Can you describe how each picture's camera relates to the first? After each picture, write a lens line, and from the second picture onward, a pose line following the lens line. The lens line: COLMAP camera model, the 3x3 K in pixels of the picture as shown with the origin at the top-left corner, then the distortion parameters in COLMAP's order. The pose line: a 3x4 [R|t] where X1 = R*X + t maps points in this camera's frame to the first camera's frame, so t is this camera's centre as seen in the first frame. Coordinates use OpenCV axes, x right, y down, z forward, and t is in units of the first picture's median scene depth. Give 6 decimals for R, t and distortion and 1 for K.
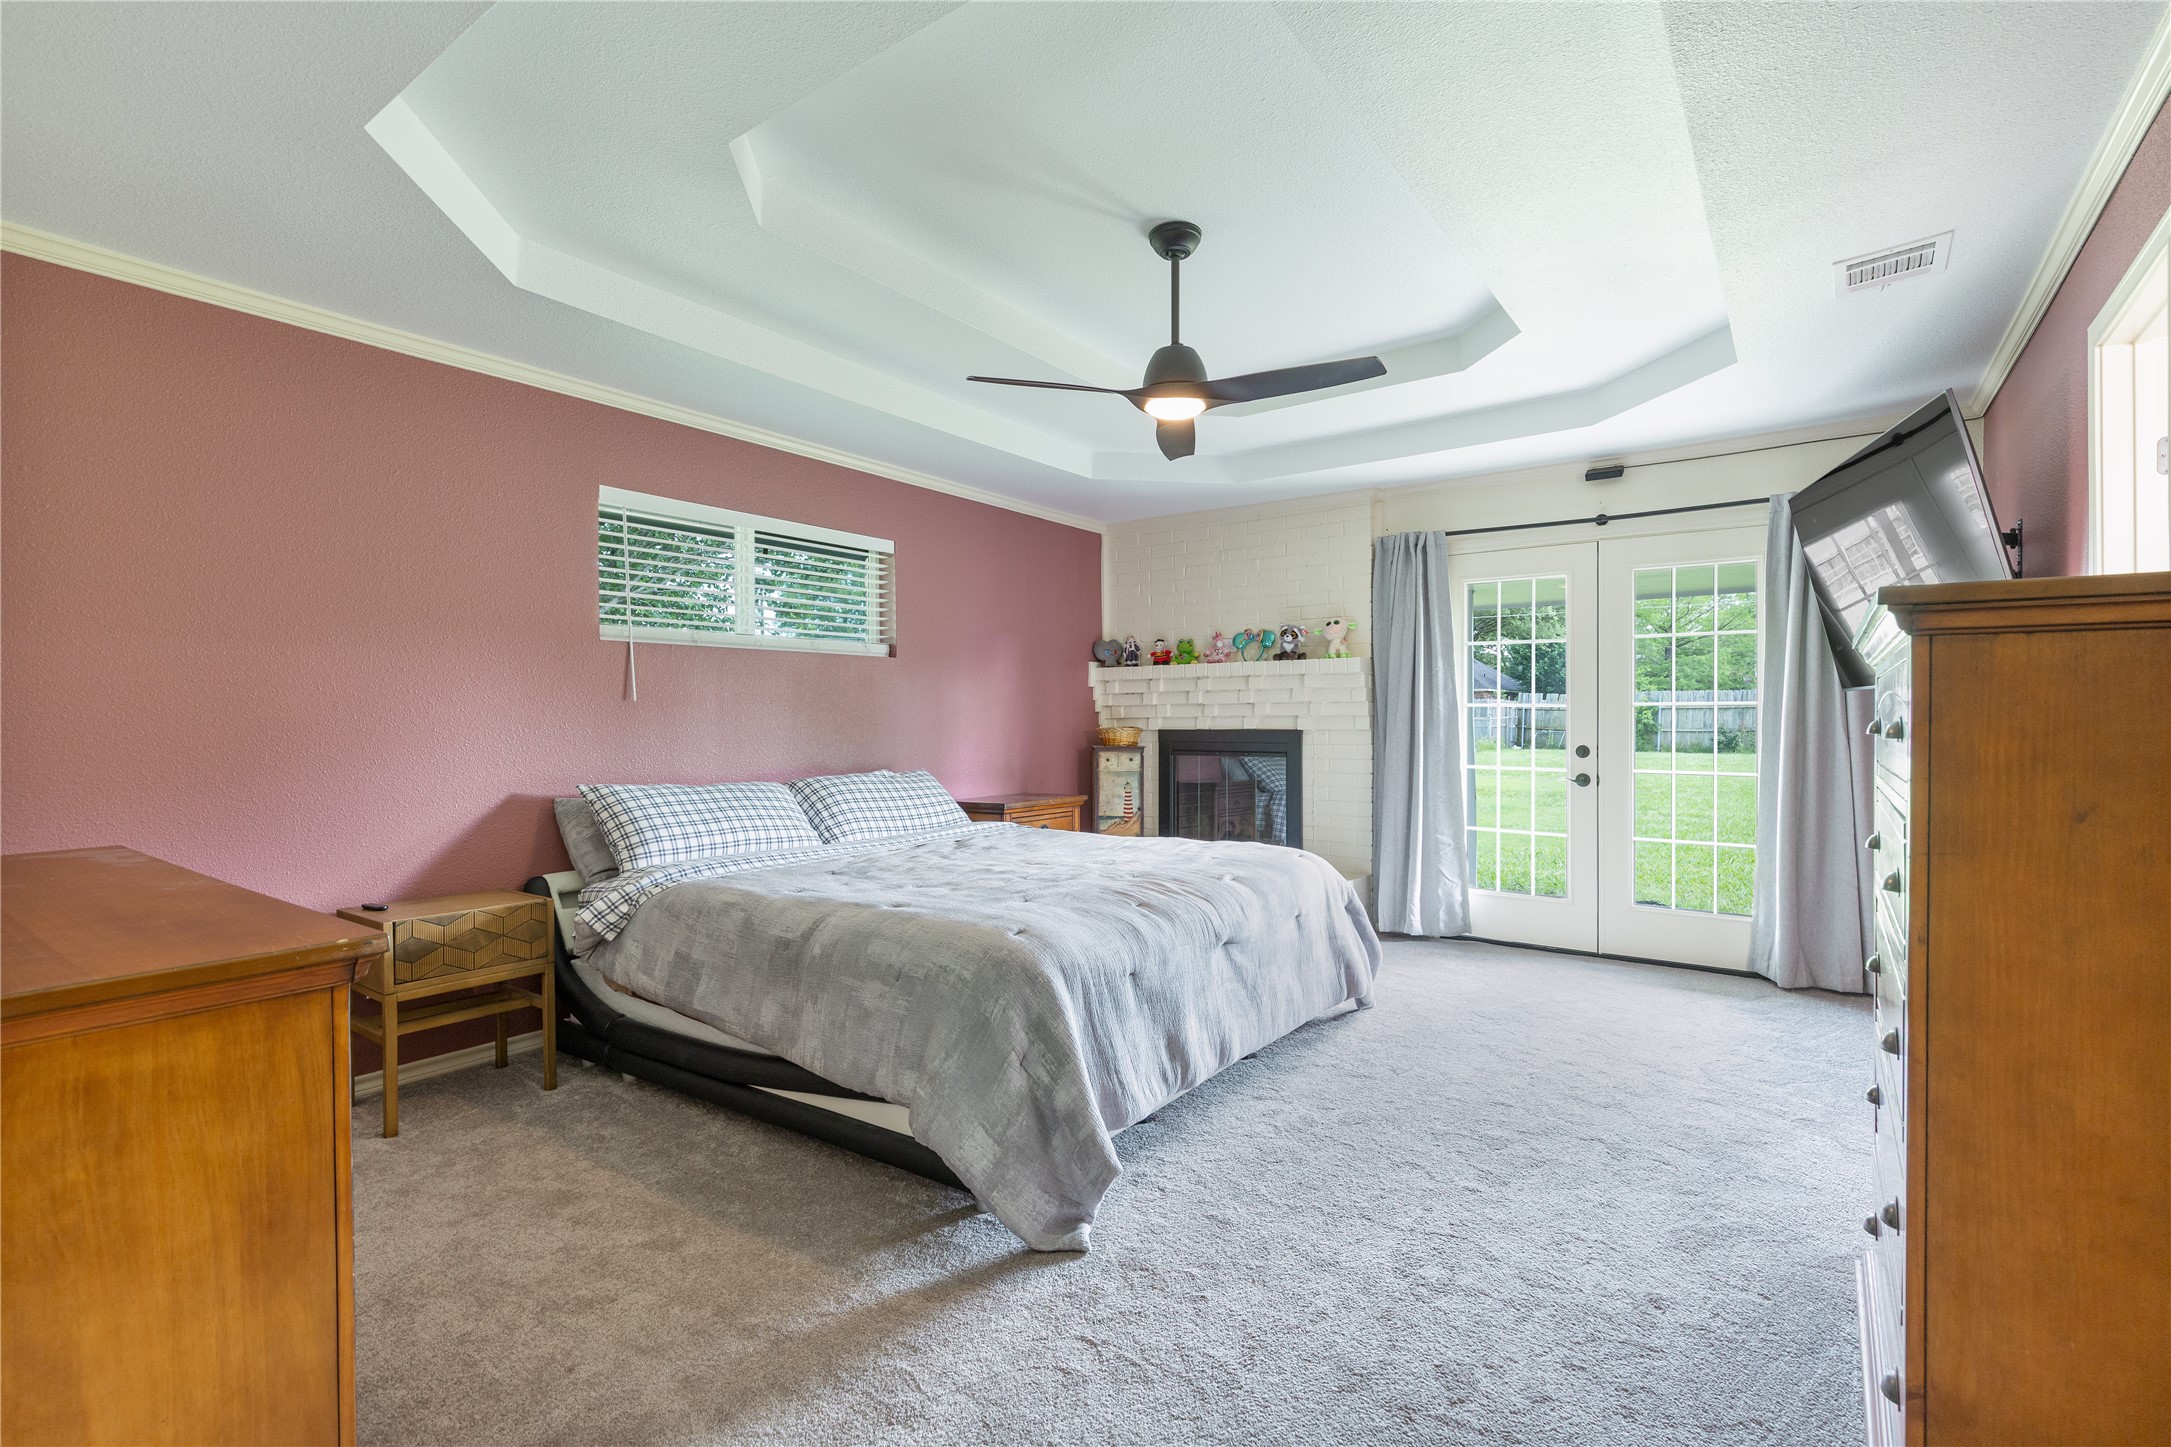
lens RADIAL K [[985.3, 0, 1088.7], [0, 985.3, 715.7], [0, 0, 1]] dist [0.009942, -0.002179]
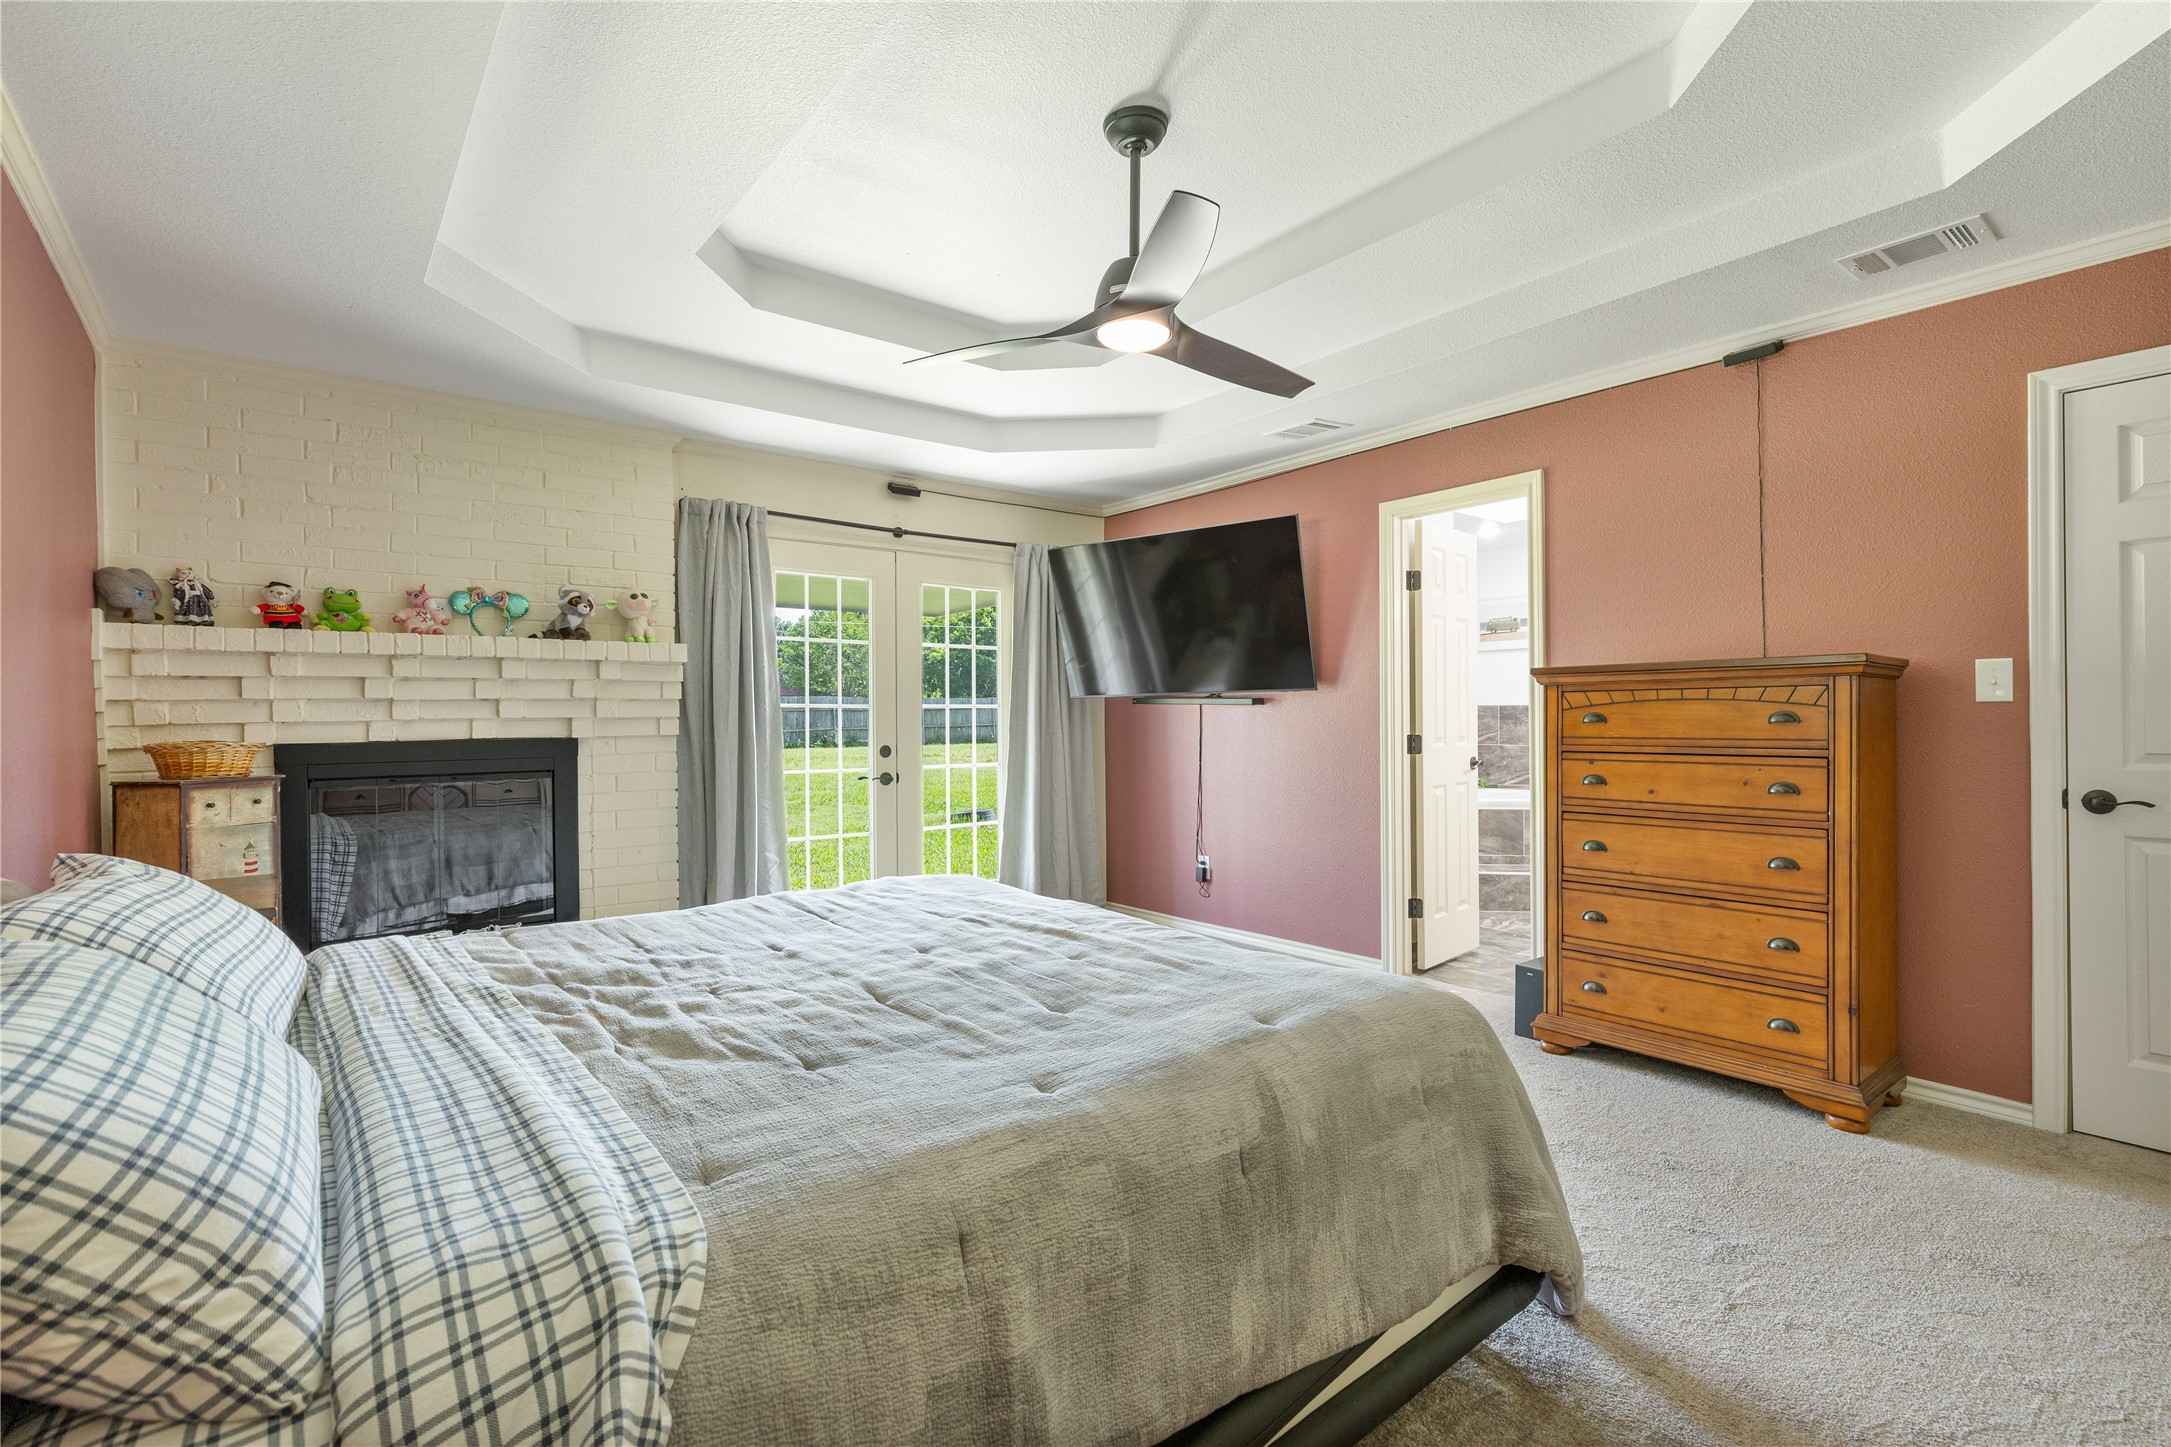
lens RADIAL K [[985.3, 0, 1086.4], [0, 985.3, 724.9], [0, 0, 1]] dist [0.009942, -0.002179]
pose [[0.254523, -0.007290, 0.967039, -0.387882], [0.007949, 0.999954, 0.005446, 0.003797], [-0.967034, 0.006301, 0.254570, 0.455574]]
